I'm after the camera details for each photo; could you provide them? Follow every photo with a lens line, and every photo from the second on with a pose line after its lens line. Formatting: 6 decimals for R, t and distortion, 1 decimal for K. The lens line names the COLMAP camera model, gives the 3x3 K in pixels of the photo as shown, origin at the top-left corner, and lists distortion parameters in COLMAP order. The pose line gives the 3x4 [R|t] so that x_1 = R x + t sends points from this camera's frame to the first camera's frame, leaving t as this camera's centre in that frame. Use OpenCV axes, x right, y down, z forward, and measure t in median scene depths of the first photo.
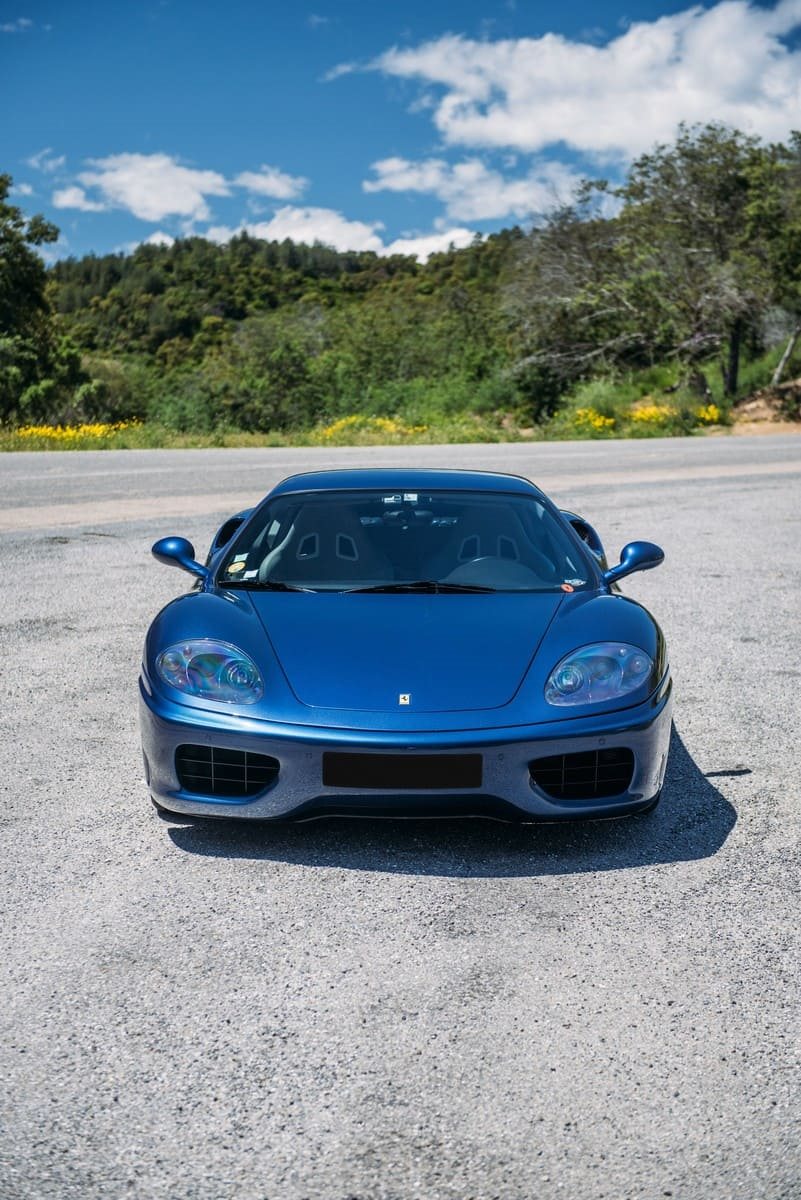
lens RADIAL K [[2182.8, 0, 400.5], [0, 2182.8, 600.0], [0, 0, 1]] dist [0.159737, 0.009170]
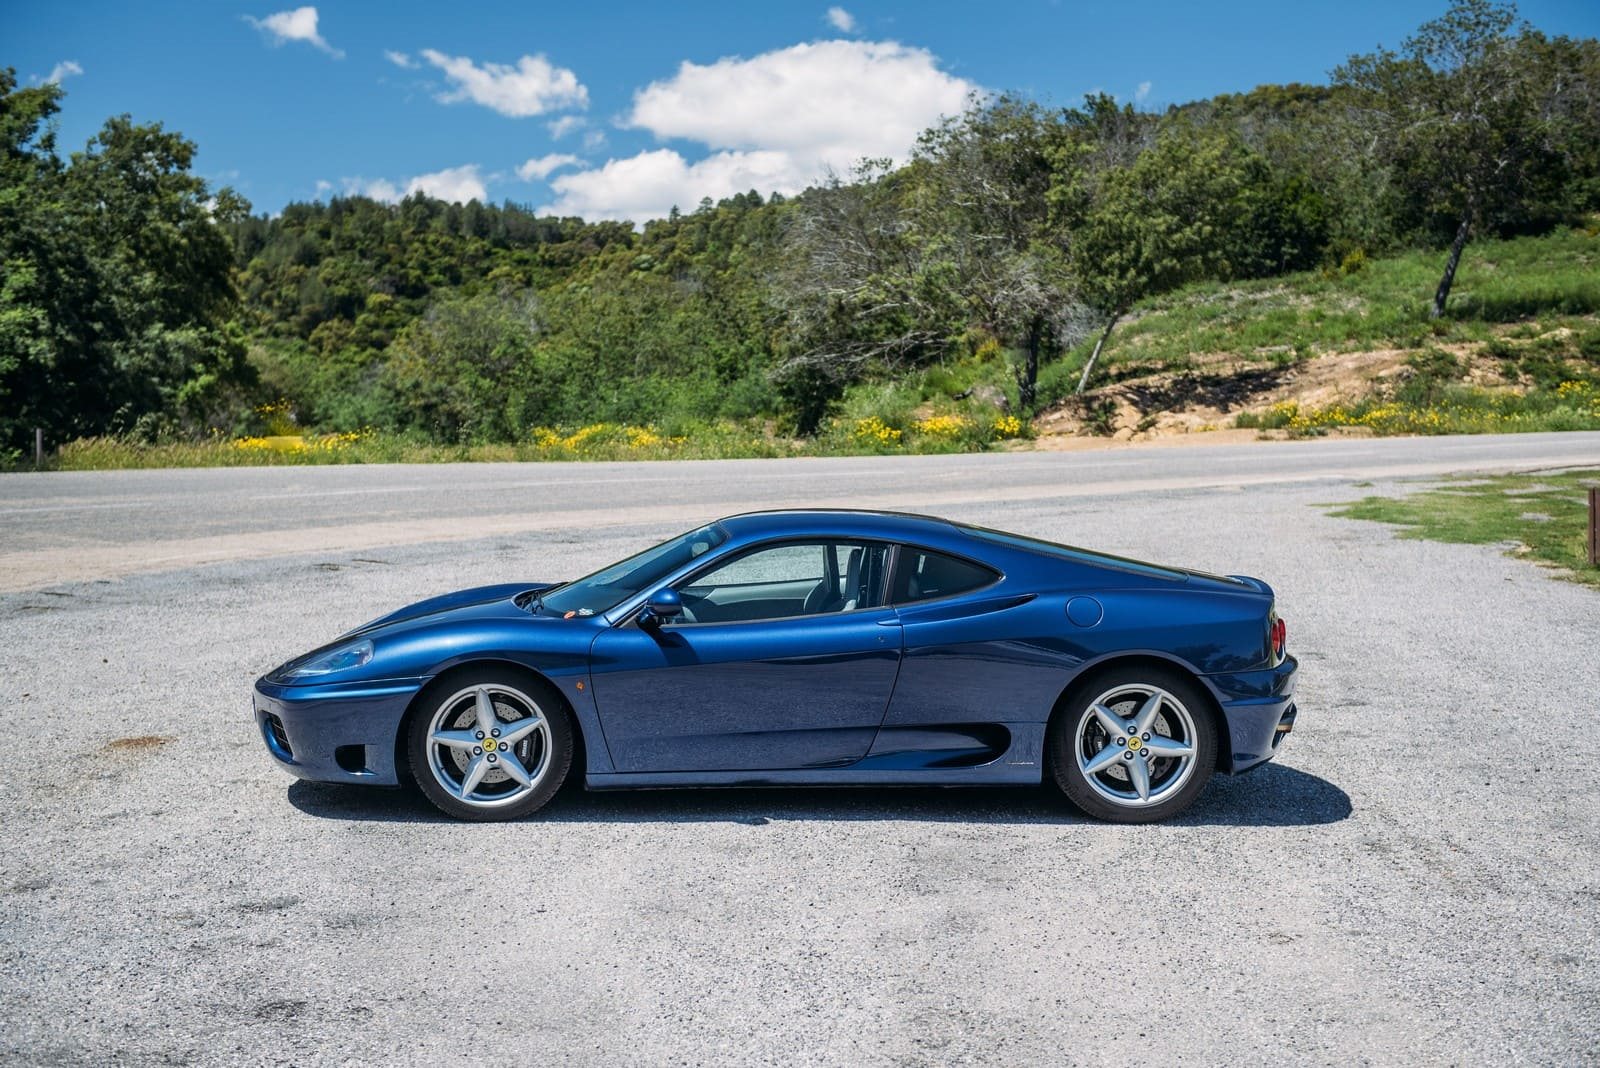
lens RADIAL K [[2811.1, 0, 800.0], [0, 2811.1, 534.0], [0, 0, 1]] dist [0.184098, -0.265423]
pose [[0.996543, 0.003583, 0.082995, -0.032489], [-0.000248, 0.999193, -0.040160, 0.003415], [-0.083072, 0.040000, 0.995740, -0.102859]]
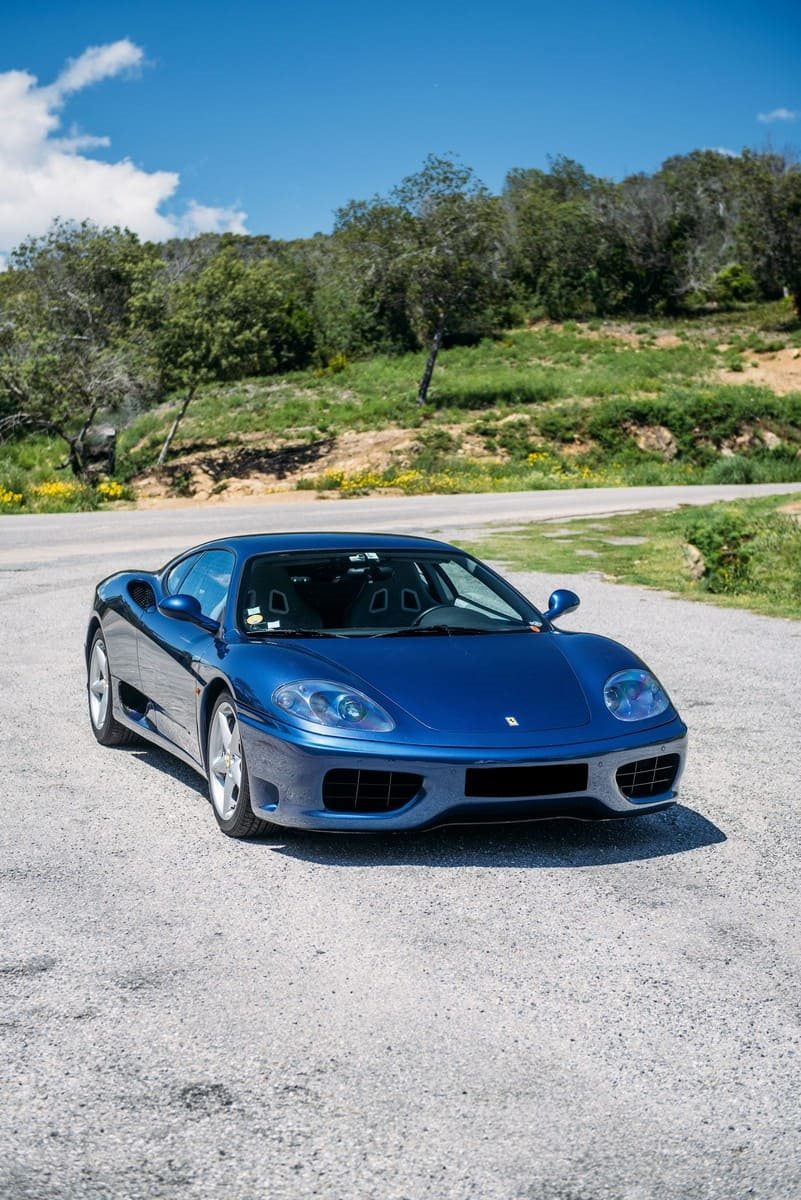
lens RADIAL K [[2108.3, 0, 400.5], [0, 2108.3, 600.0], [0, 0, 1]] dist [0.184098, -0.265423]
pose [[0.928459, -0.021776, 0.370796, -0.102385], [0.034325, 0.999038, -0.027279, 0.001853], [-0.369845, 0.038055, 0.928314, -0.009851]]
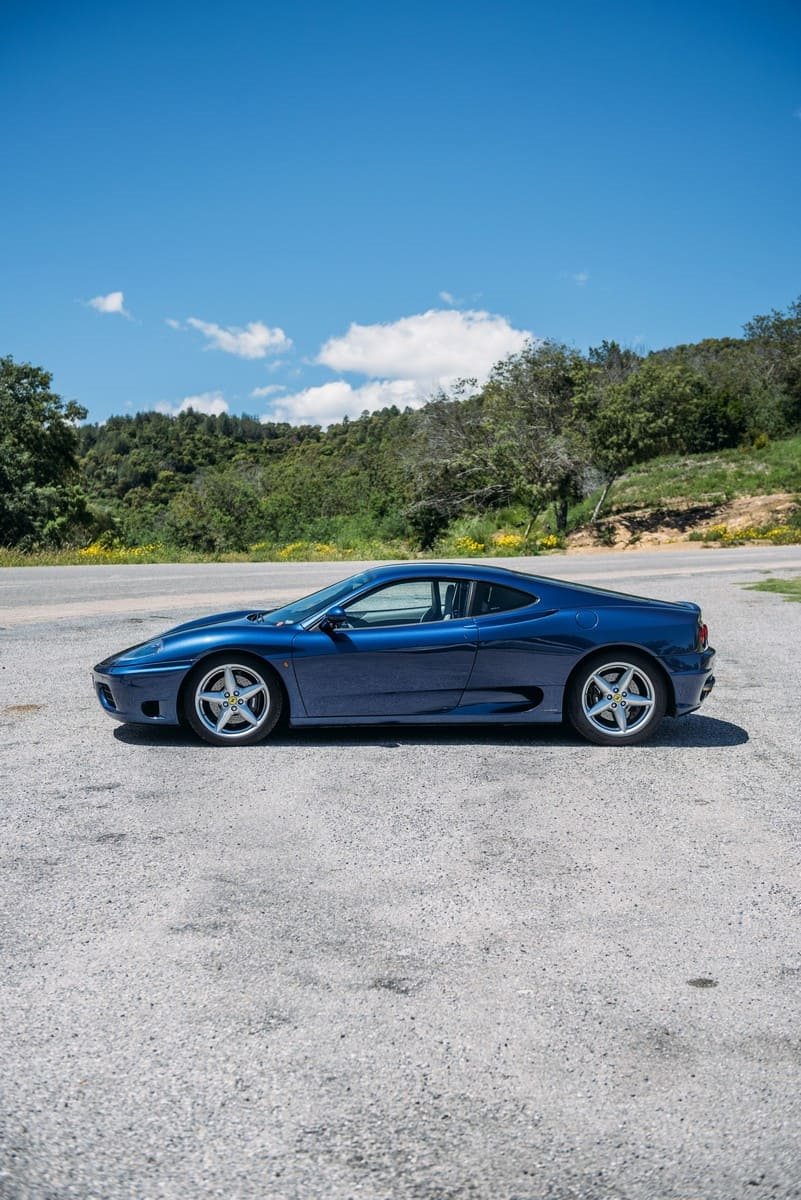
lens RADIAL K [[1739.8, 0, 400.5], [0, 1739.8, 600.0], [0, 0, 1]] dist [0.134334, -0.001266]
pose [[0.997640, -0.001900, 0.068634, -0.031786], [0.005655, 0.998495, -0.054550, 0.013948], [-0.068427, 0.054809, 0.996149, -0.114997]]
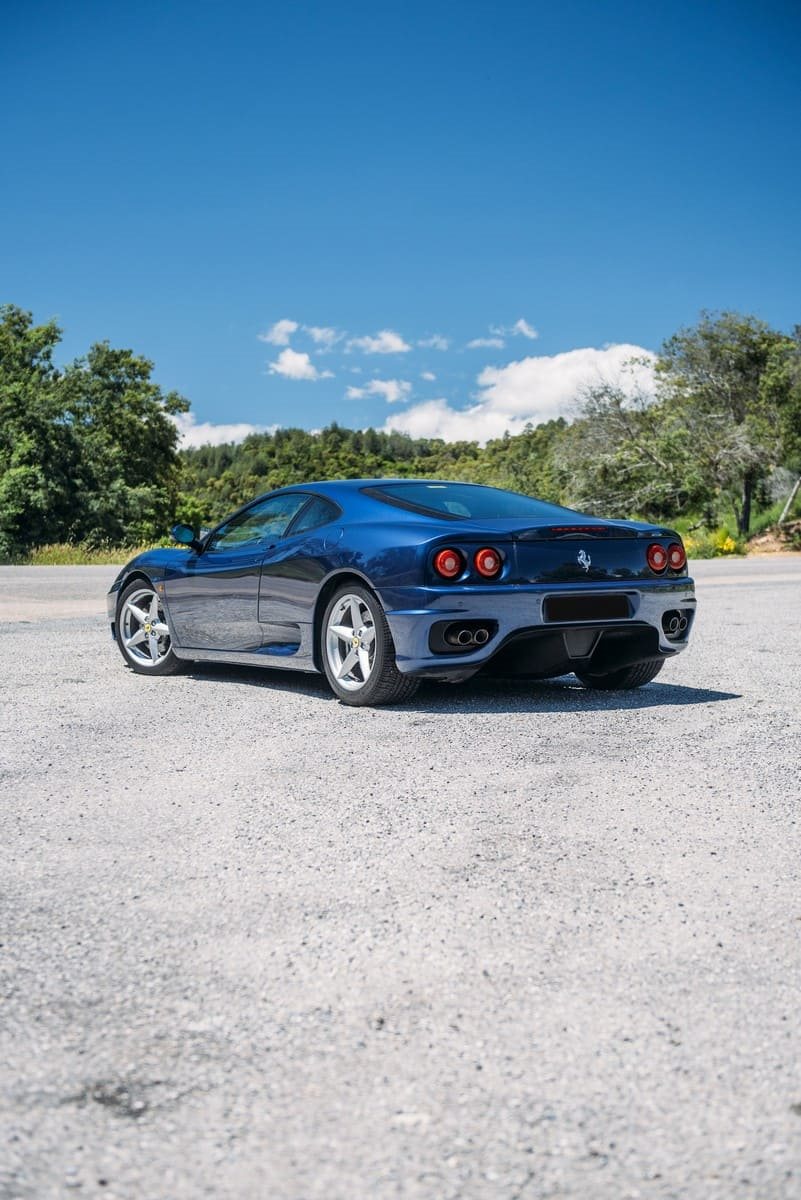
lens RADIAL K [[1853.5, 0, 378.6], [0, 1853.5, 648.2], [0, 0, 1]] dist [0.131672, -0.006523]
pose [[0.999045, 0.000463, -0.043697, -0.004278], [-0.003021, 0.998284, -0.058473, 0.028319], [0.043595, 0.058549, 0.997332, -0.018463]]
